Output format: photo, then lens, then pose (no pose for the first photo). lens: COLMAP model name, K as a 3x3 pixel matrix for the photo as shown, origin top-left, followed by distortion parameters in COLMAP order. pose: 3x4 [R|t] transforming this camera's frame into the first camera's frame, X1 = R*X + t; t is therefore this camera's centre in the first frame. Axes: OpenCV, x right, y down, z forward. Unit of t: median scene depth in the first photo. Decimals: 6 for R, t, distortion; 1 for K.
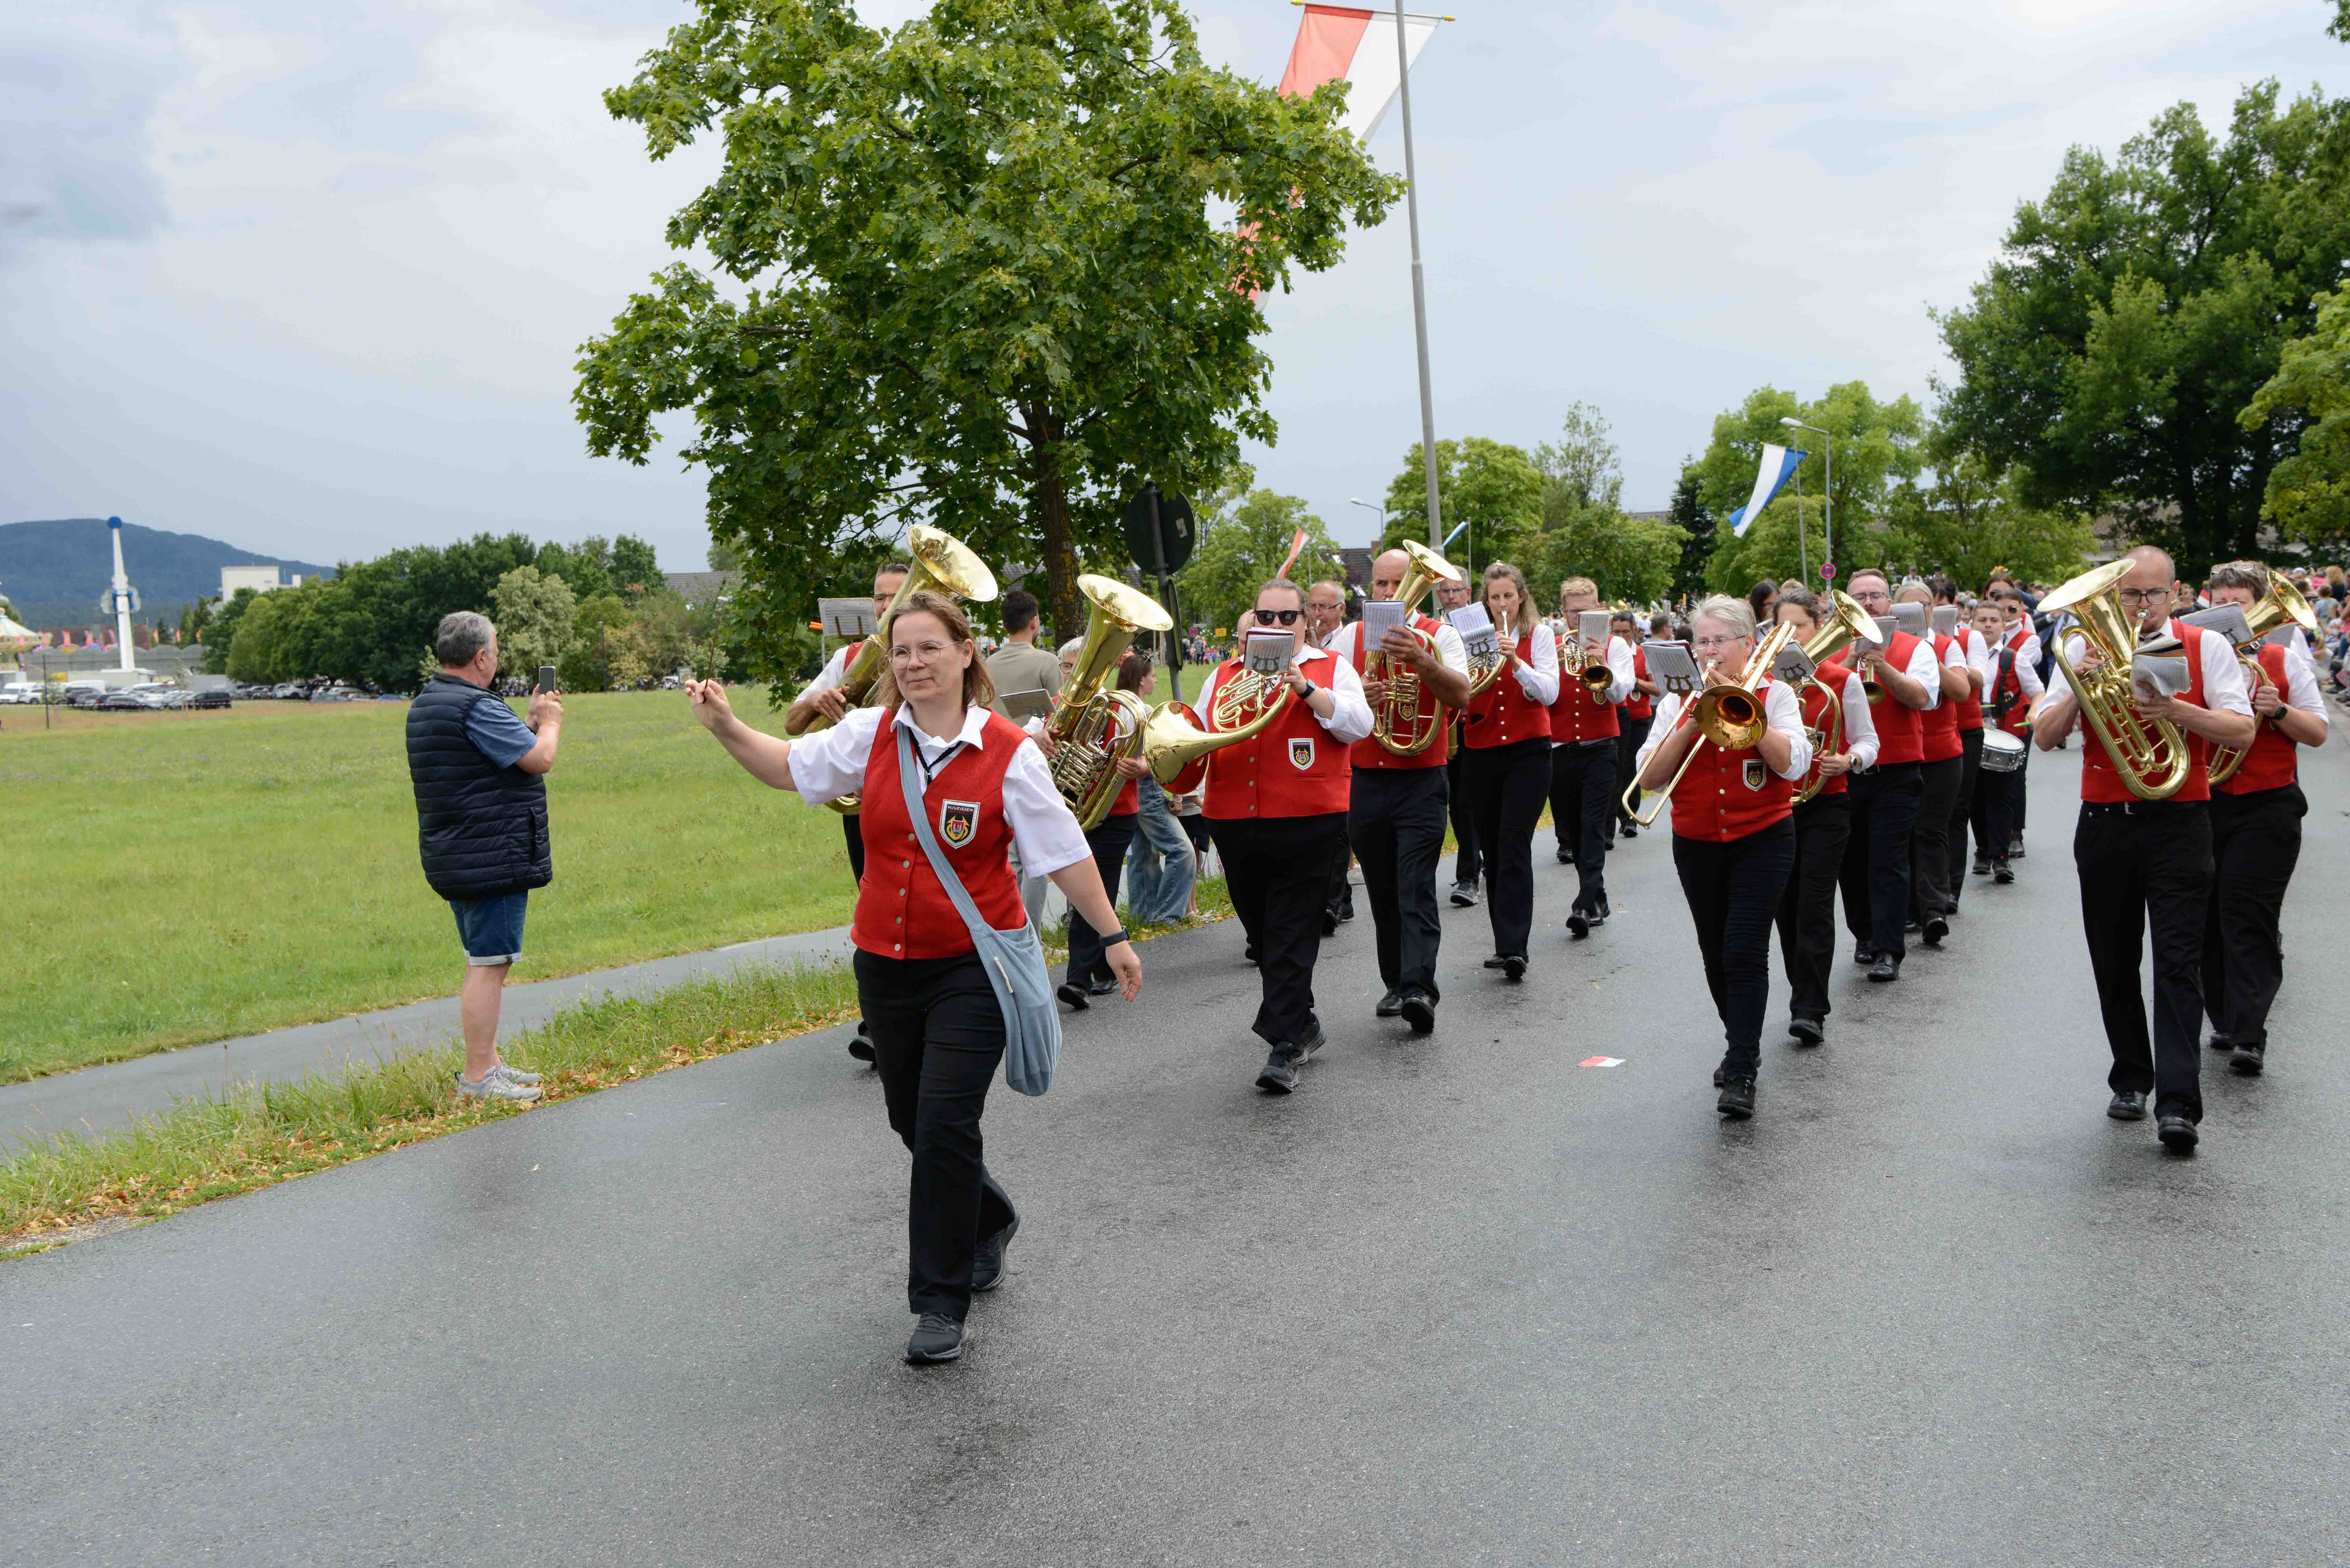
lens RADIAL K [[2949.3, 0, 1157.2], [0, 2949.3, 784.3], [0, 0, 1]] dist [0.179977, 0.000000]
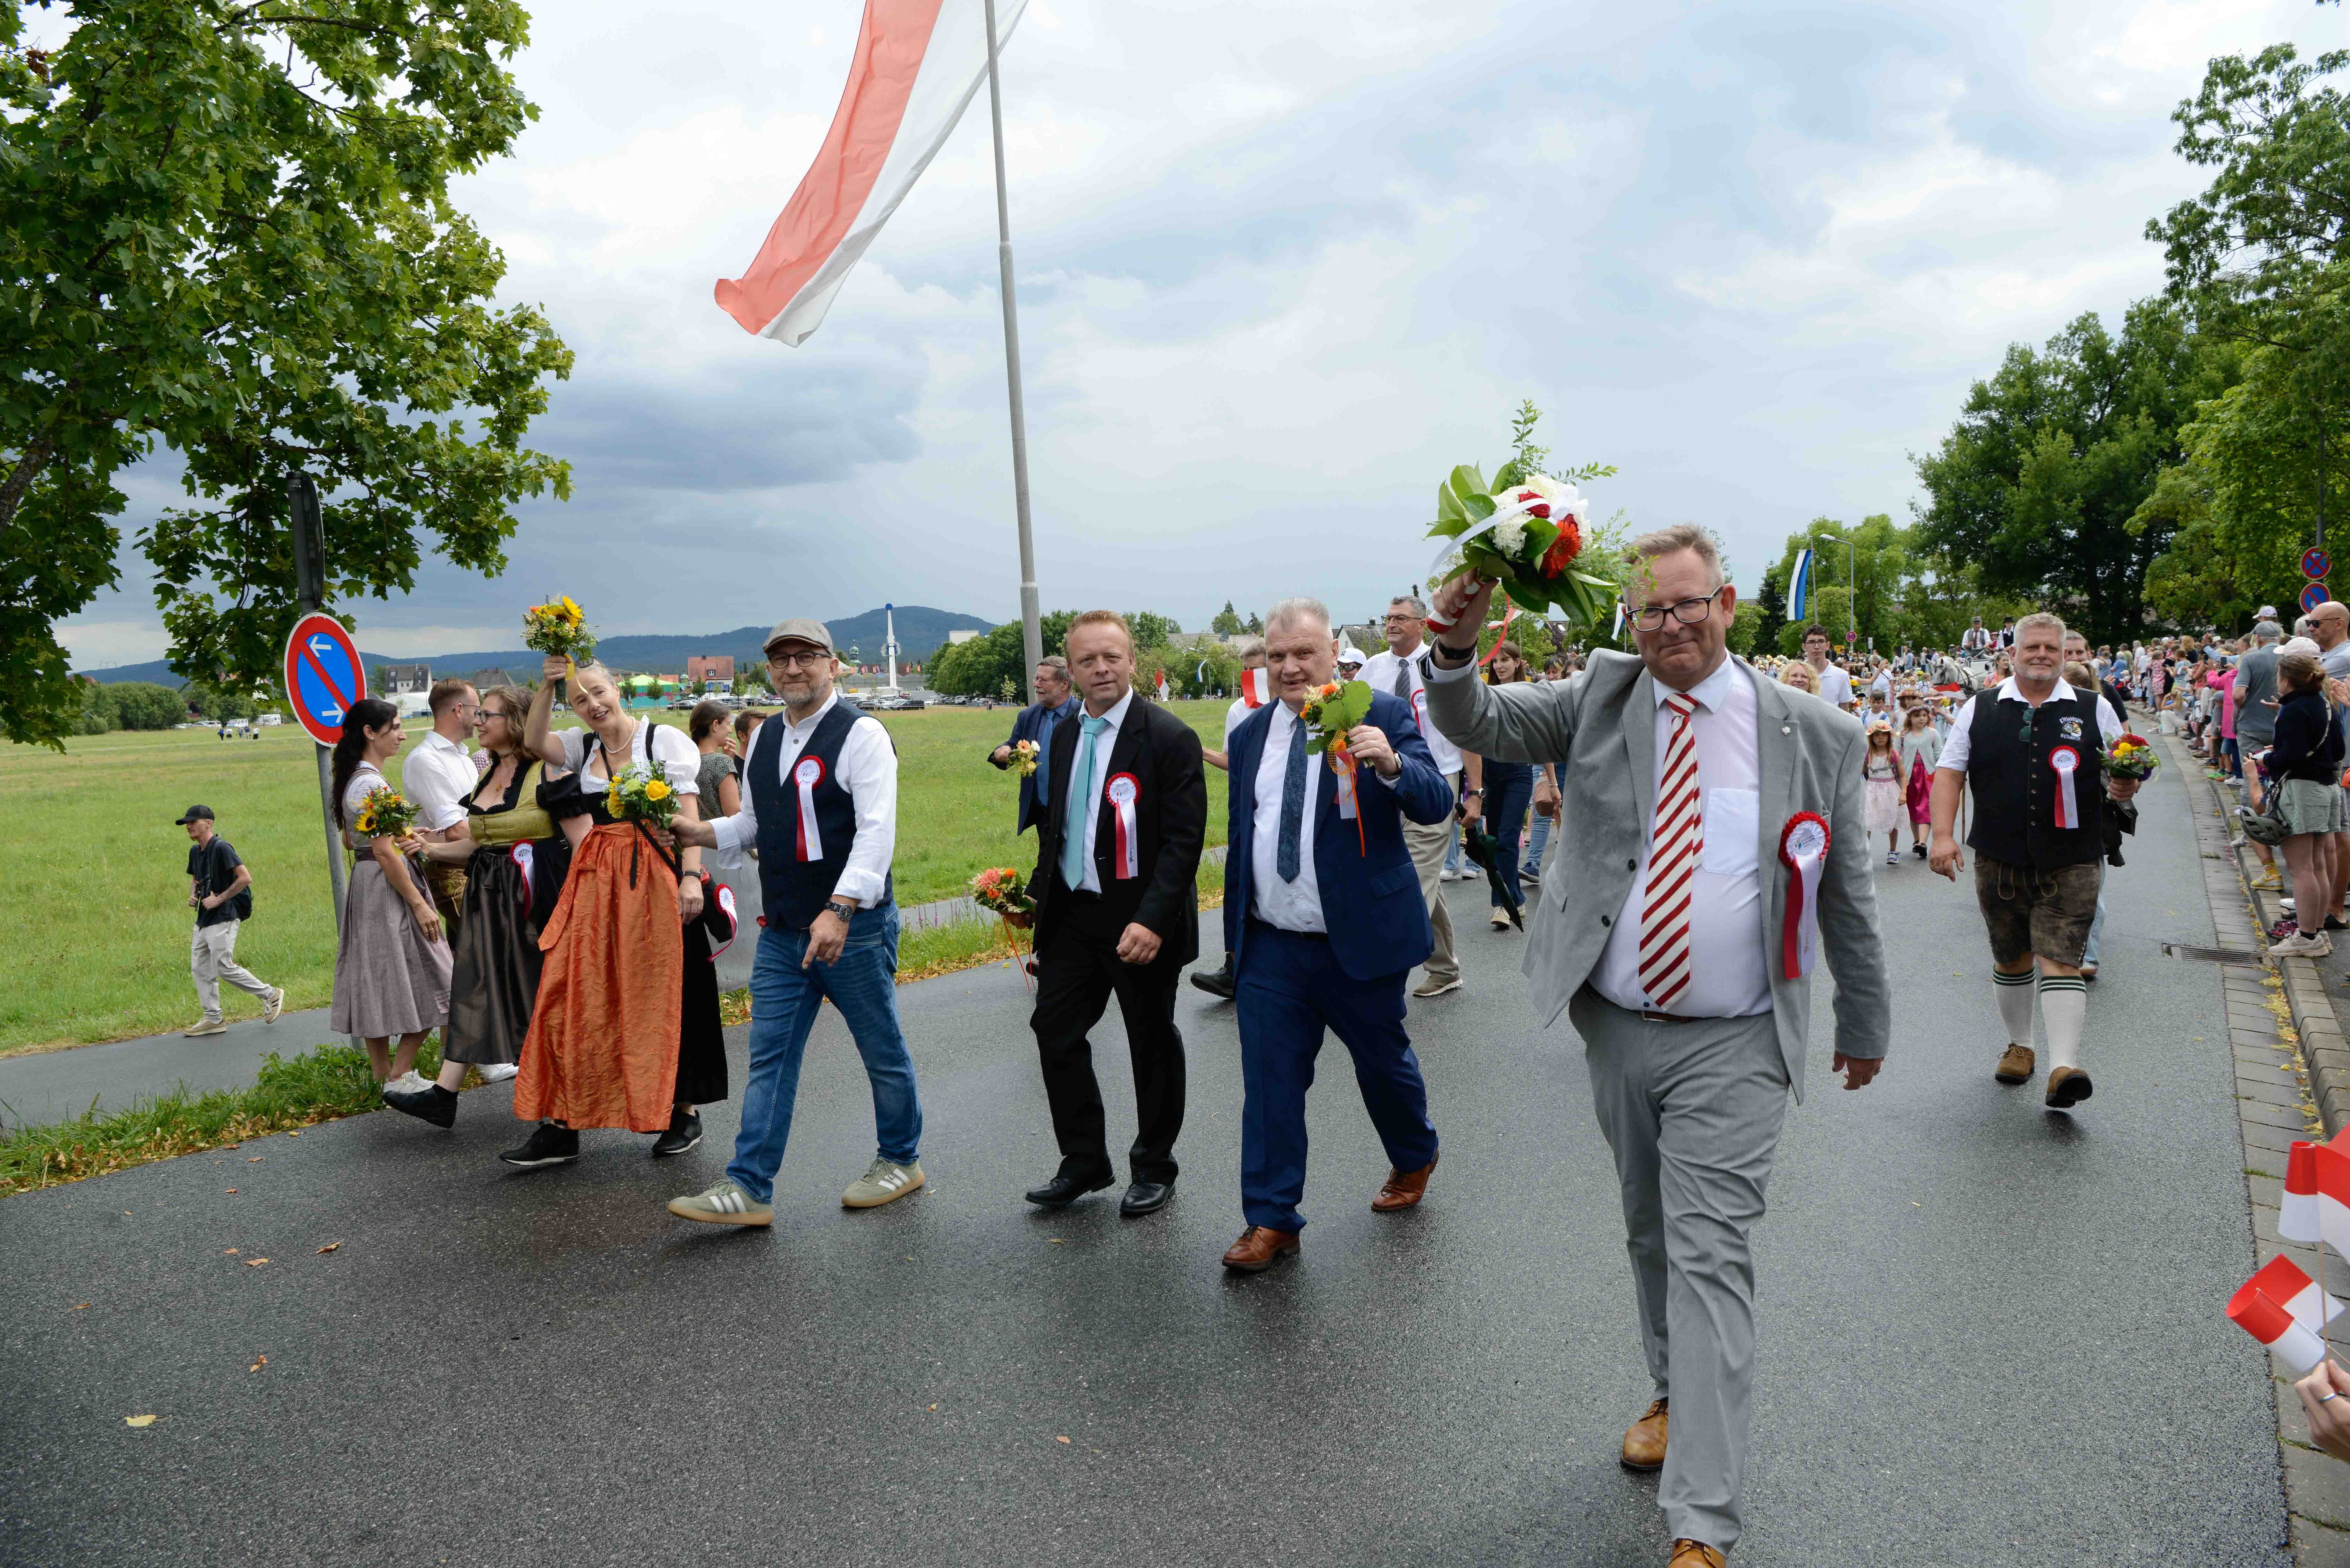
lens RADIAL K [[1691.5, 0, 1183.9], [0, 1691.5, 773.1], [0, 0, 1]] dist [-0.037400, 0.003578]
pose [[0.984171, 0.020272, -0.176059, 0.060306], [-0.018464, 0.999759, 0.011902, -0.009439], [0.176258, -0.008462, 0.984308, 0.148099]]
